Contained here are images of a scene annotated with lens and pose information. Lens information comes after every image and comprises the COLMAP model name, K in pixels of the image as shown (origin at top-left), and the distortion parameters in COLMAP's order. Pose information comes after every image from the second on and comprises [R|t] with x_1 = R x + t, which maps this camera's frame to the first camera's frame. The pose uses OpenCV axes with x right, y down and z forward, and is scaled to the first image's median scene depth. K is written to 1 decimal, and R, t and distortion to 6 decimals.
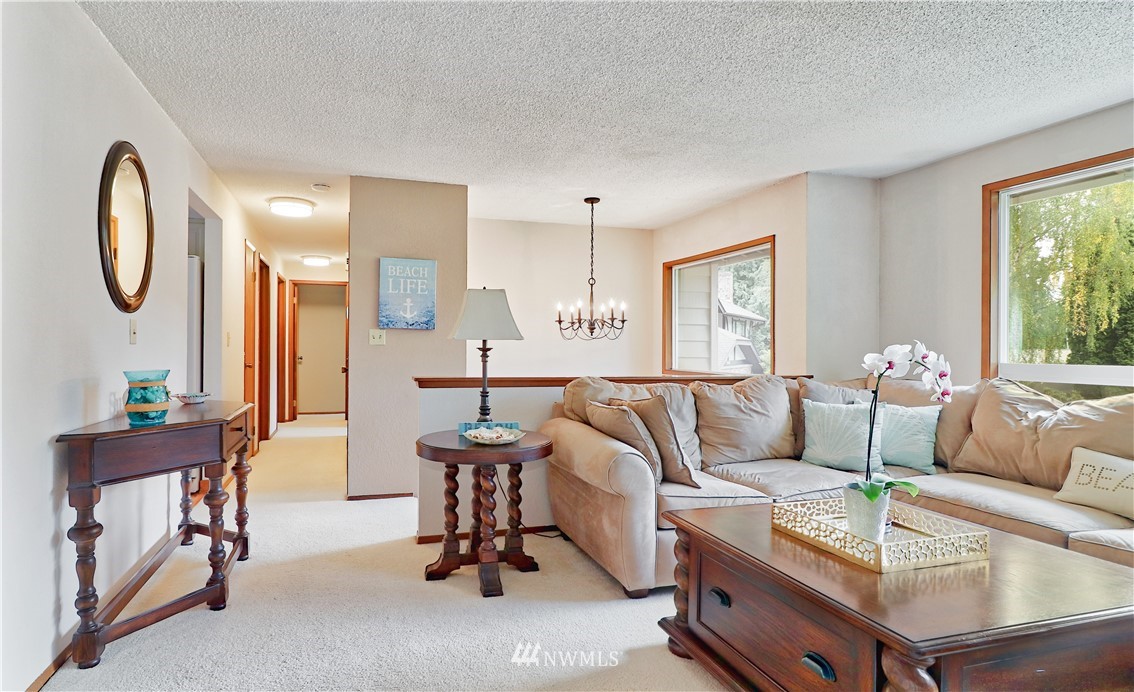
lens RADIAL K [[522.2, 0, 564.2], [0, 522.2, 349.4], [0, 0, 1]] dist [-0.002058, 0.001363]
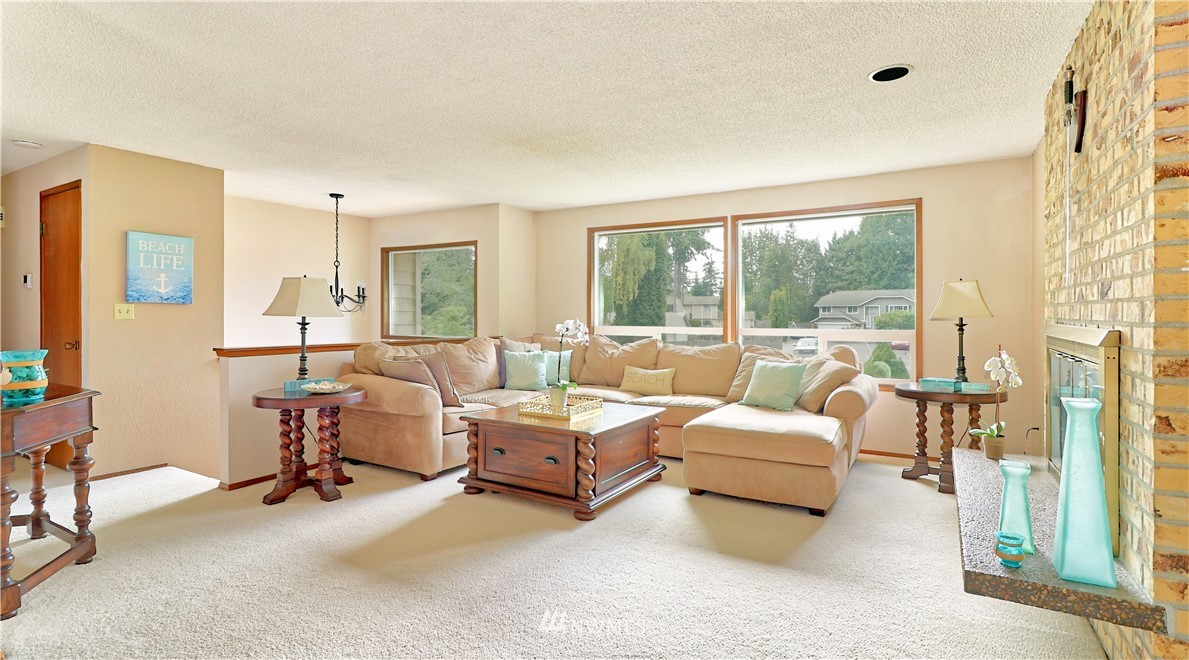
lens RADIAL K [[565.5, 0, 596.1], [0, 565.5, 322.5], [0, 0, 1]] dist [0.002875, 0.000343]
pose [[0.735792, -0.016812, 0.676999, -0.566506], [0.002046, 0.999742, 0.022603, -0.033452], [-0.677204, -0.015246, 0.735637, -0.519908]]
